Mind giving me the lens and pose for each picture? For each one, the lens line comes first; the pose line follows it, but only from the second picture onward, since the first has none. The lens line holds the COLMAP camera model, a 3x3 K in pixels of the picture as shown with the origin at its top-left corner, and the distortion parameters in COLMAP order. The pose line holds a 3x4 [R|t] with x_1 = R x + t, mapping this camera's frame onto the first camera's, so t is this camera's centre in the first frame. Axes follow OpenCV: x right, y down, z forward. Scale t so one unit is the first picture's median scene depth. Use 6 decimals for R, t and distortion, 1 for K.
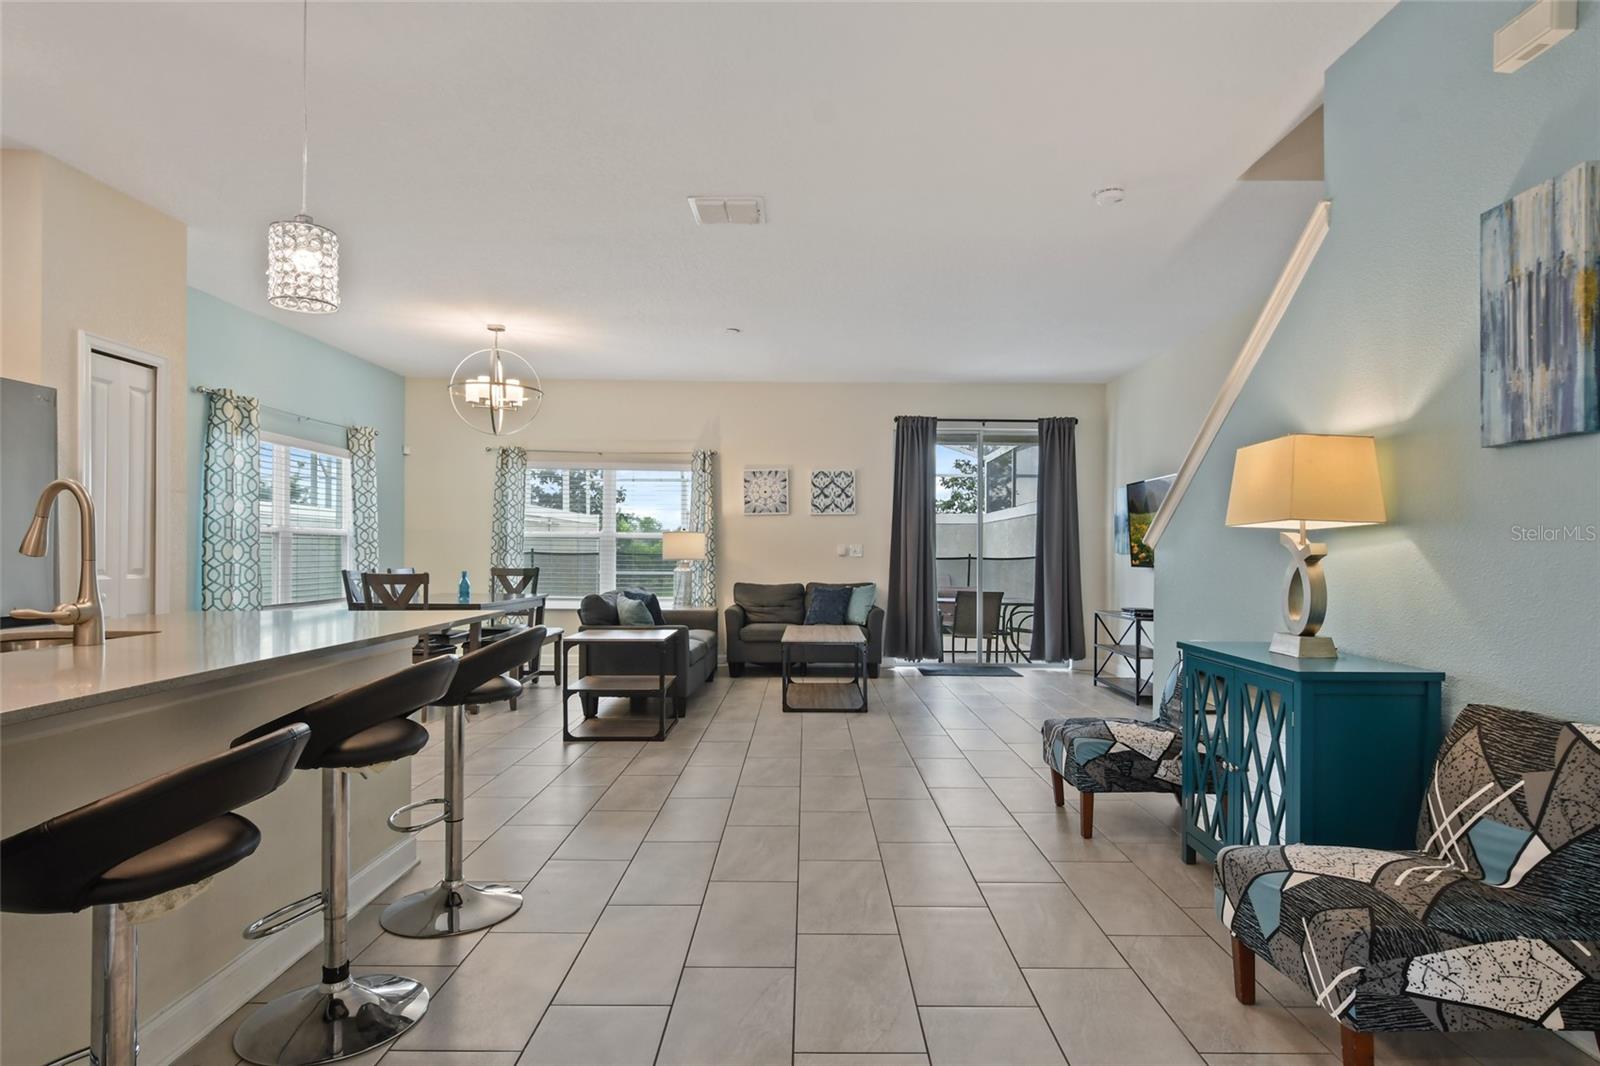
lens RADIAL K [[867.0, 0, 809.3], [0, 867.0, 557.0], [0, 0, 1]] dist [0.007521, 0.000347]
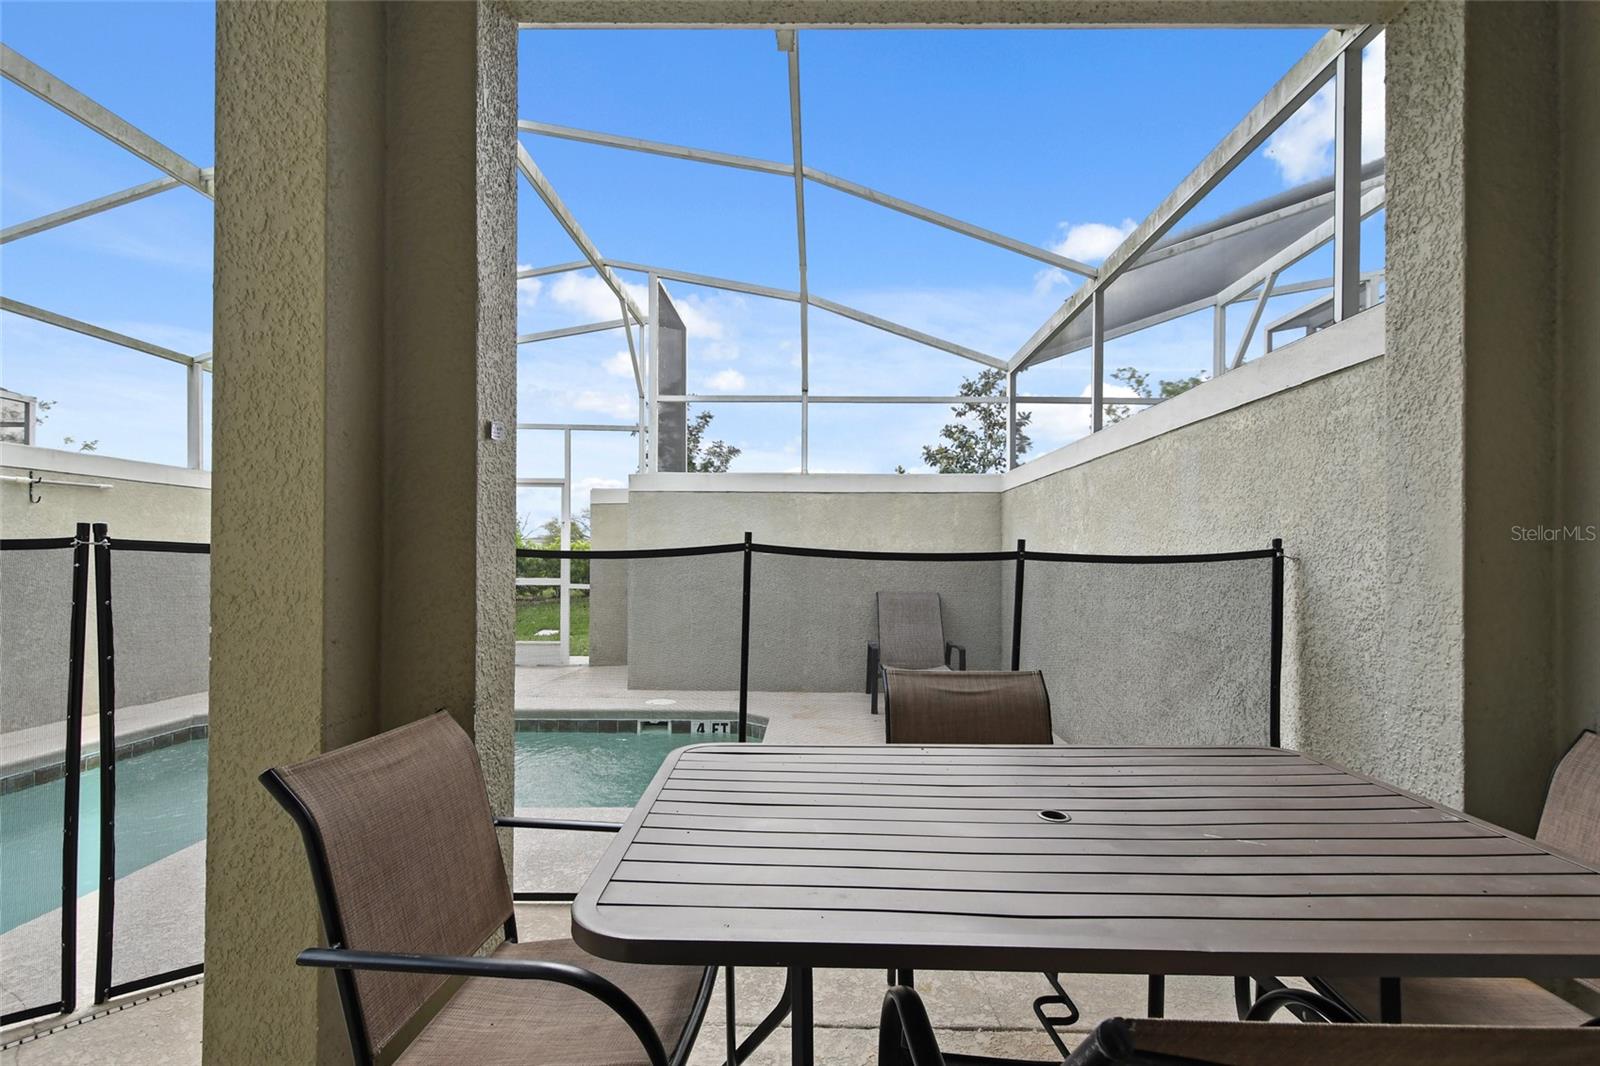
lens RADIAL K [[728.3, 0, 806.1], [0, 728.3, 551.3], [0, 0, 1]] dist [0.013306, -0.000430]
pose [[0.999865, -0.003278, -0.016109, 0.170107], [0.003060, 0.999903, -0.013557, 0.004893], [0.016152, 0.013505, 0.999778, 1.071232]]
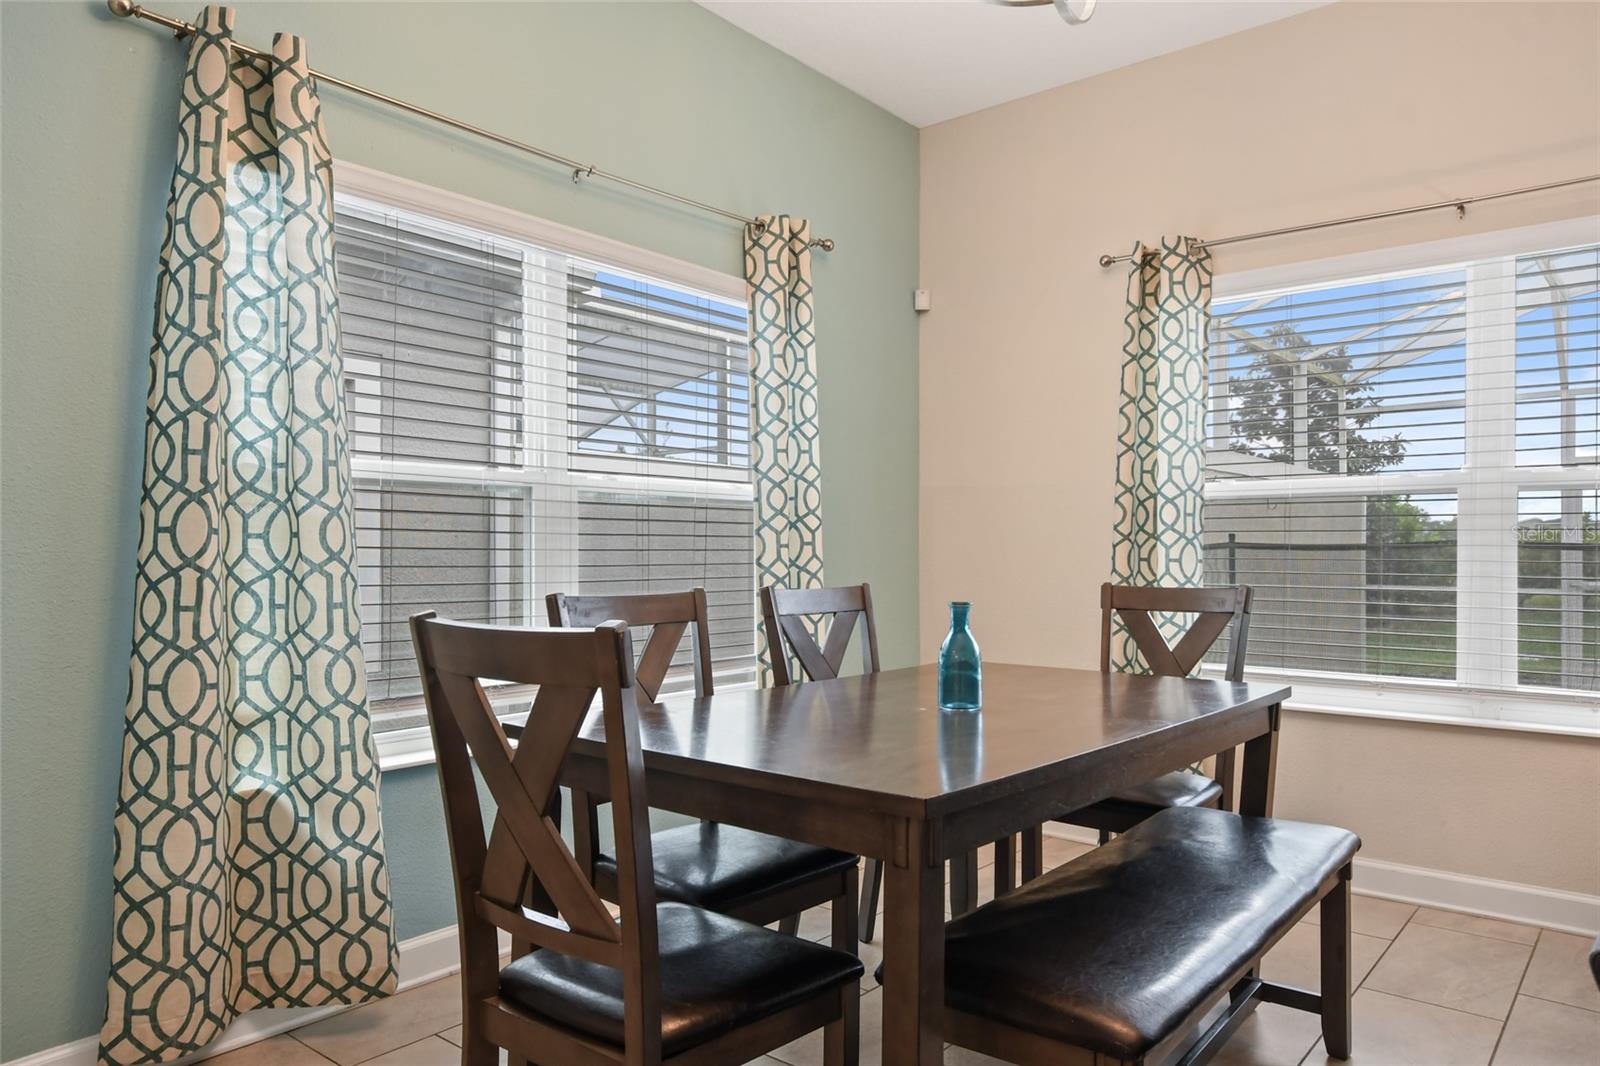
lens RADIAL K [[1059.6, 0, 806.1], [0, 1059.6, 556.1], [0, 0, 1]] dist [0.007548, 0.000381]
pose [[0.768926, -0.006646, -0.639303, -0.194474], [0.003081, 0.999973, -0.006690, 0.003655], [0.639330, 0.003174, 0.768926, 0.615280]]
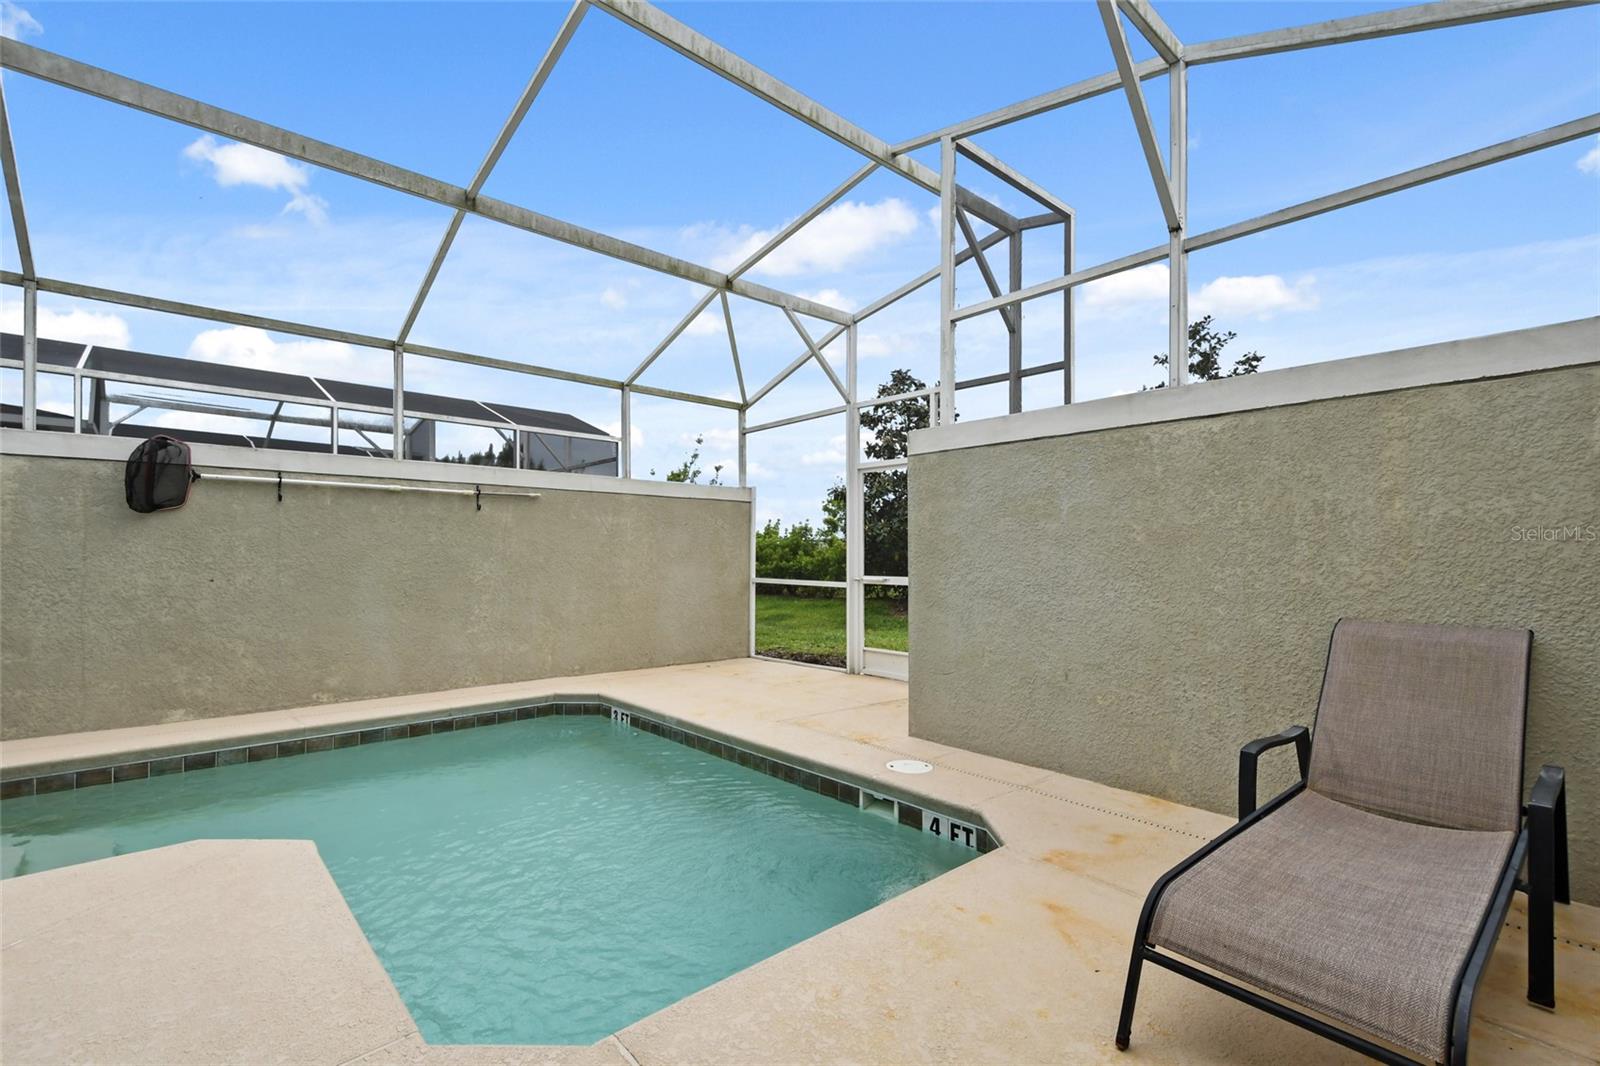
lens RADIAL K [[714.7, 0, 808.3], [0, 714.7, 548.3], [0, 0, 1]] dist [0.012336, -0.001298]
pose [[0.671387, -0.015860, -0.740937, 0.323339], [0.001463, 0.999797, -0.020074, 0.010803], [0.741106, 0.012393, 0.671274, 1.440115]]
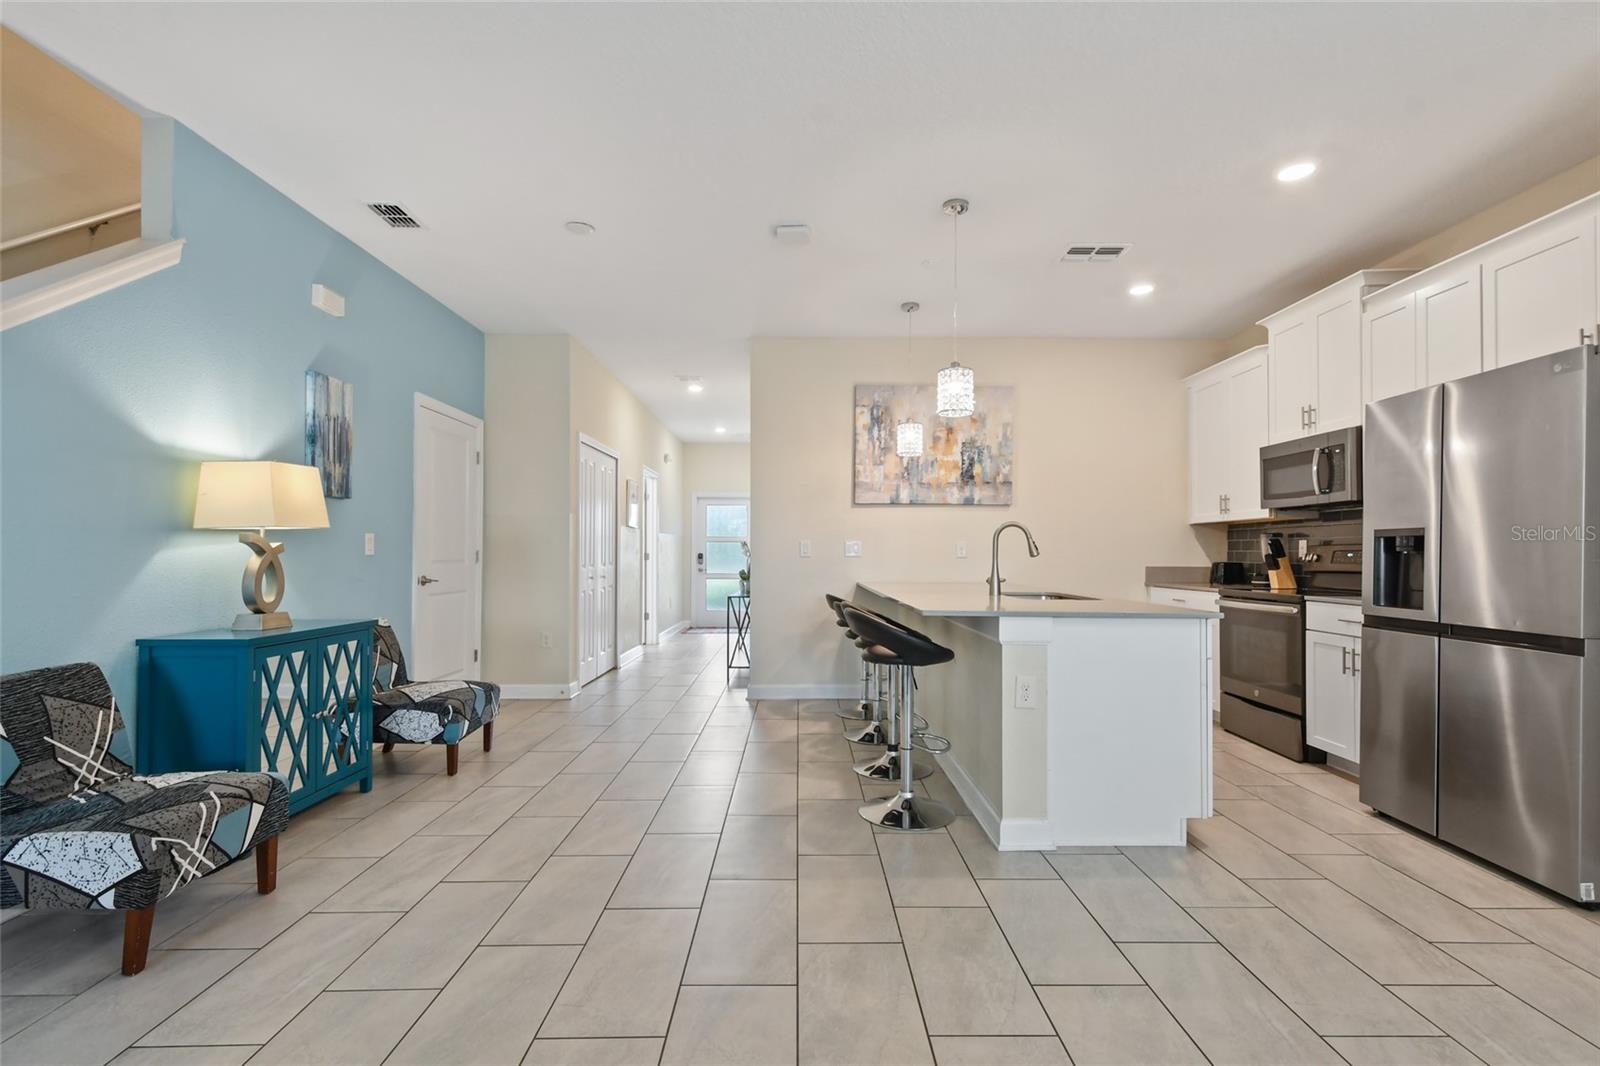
lens RADIAL K [[722.0, 0, 804.4], [0, 722.0, 545.4], [0, 0, 1]] dist [0.013300, -0.000394]
pose [[-0.999953, -0.007586, -0.005993, -0.081509], [-0.007550, 0.999953, -0.006010, -0.003823], [0.006038, -0.005964, -0.999964, 0.737578]]
